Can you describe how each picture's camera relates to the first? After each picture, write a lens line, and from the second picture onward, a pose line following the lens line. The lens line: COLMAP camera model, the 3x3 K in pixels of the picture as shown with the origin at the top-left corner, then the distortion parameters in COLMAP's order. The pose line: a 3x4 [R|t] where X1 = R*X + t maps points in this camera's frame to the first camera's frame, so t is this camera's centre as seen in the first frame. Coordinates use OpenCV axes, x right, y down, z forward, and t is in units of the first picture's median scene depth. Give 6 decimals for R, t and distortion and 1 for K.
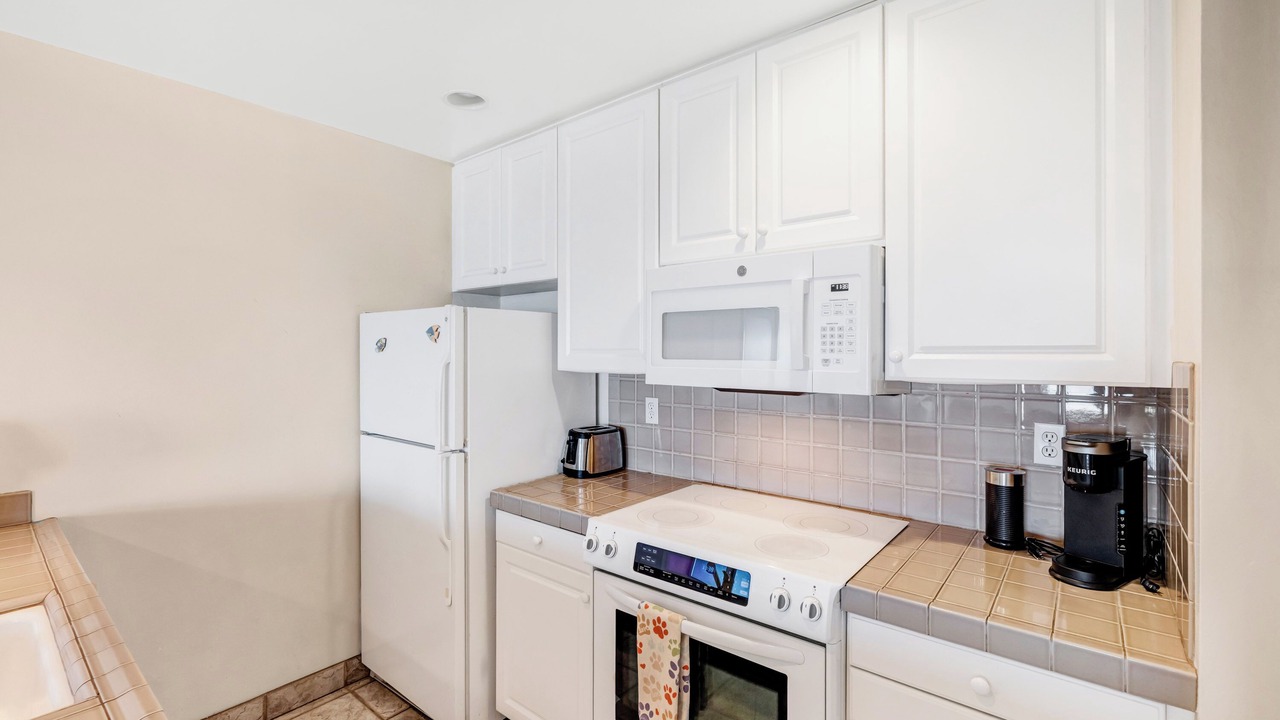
lens RADIAL K [[558.7, 0, 639.5], [0, 558.7, 360.0], [0, 0, 1]] dist [0.001054, -0.000155]
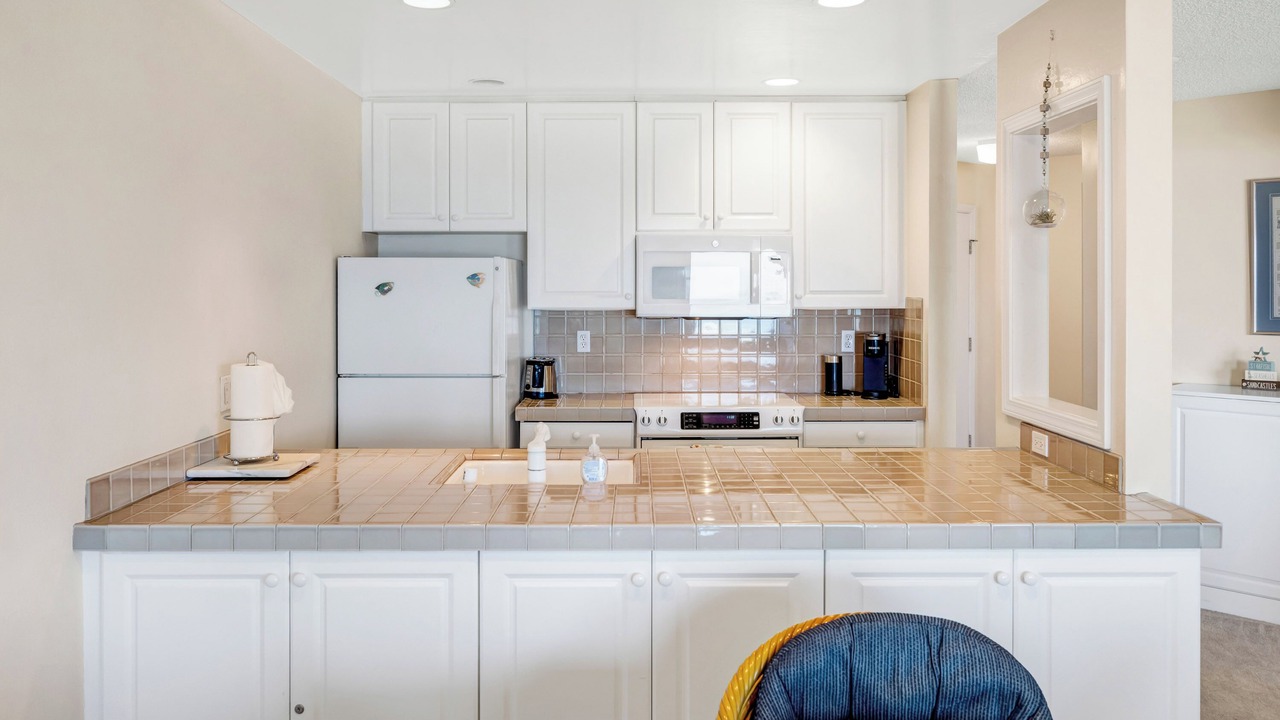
lens RADIAL K [[962.0, 0, 634.5], [0, 962.0, 350.4], [0, 0, 1]] dist [-0.002829, 0.002413]
pose [[0.781994, -0.046995, 0.621512, -1.719502], [0.011874, 0.998096, 0.060531, -0.022415], [-0.623173, -0.039955, 0.781063, -1.019659]]
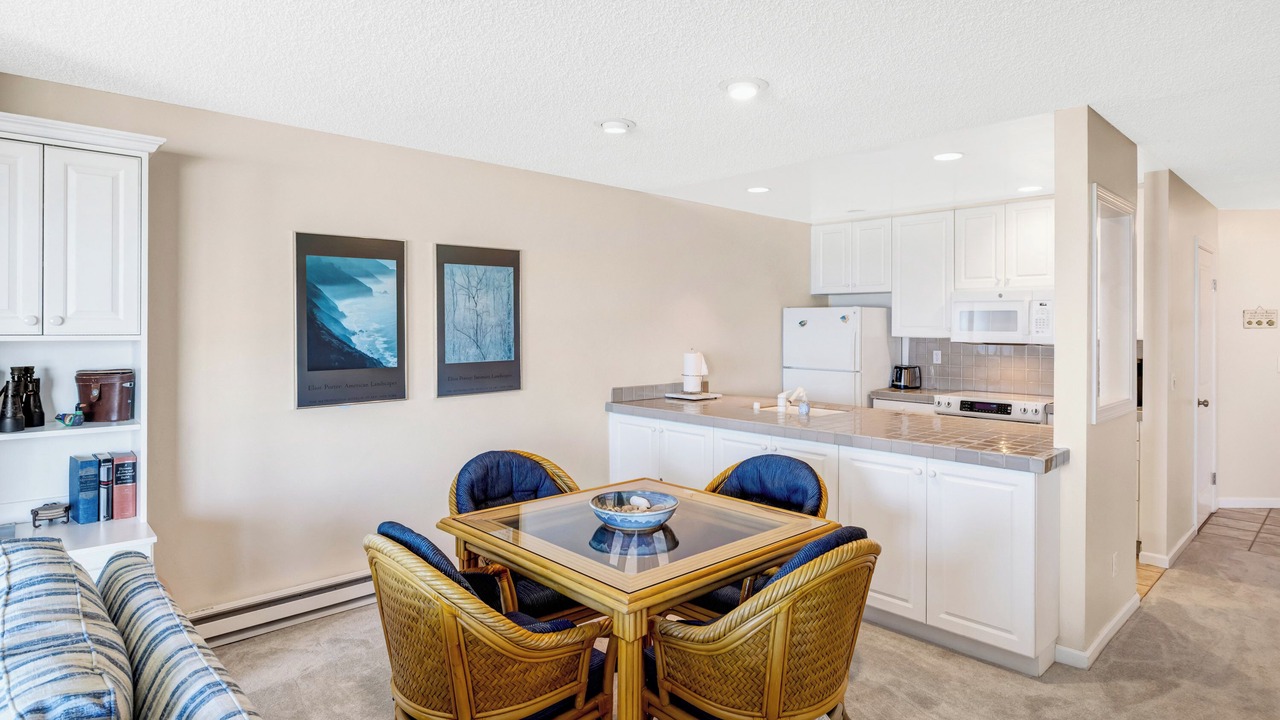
lens RADIAL K [[675.5, 0, 659.4], [0, 675.5, 332.0], [0, 0, 1]] dist [-0.004792, -0.000457]
pose [[0.992369, 0.002012, -0.123286, -0.957123], [-0.002504, 0.999989, -0.003839, 0.019190], [0.123277, 0.004119, 0.992364, -2.181299]]
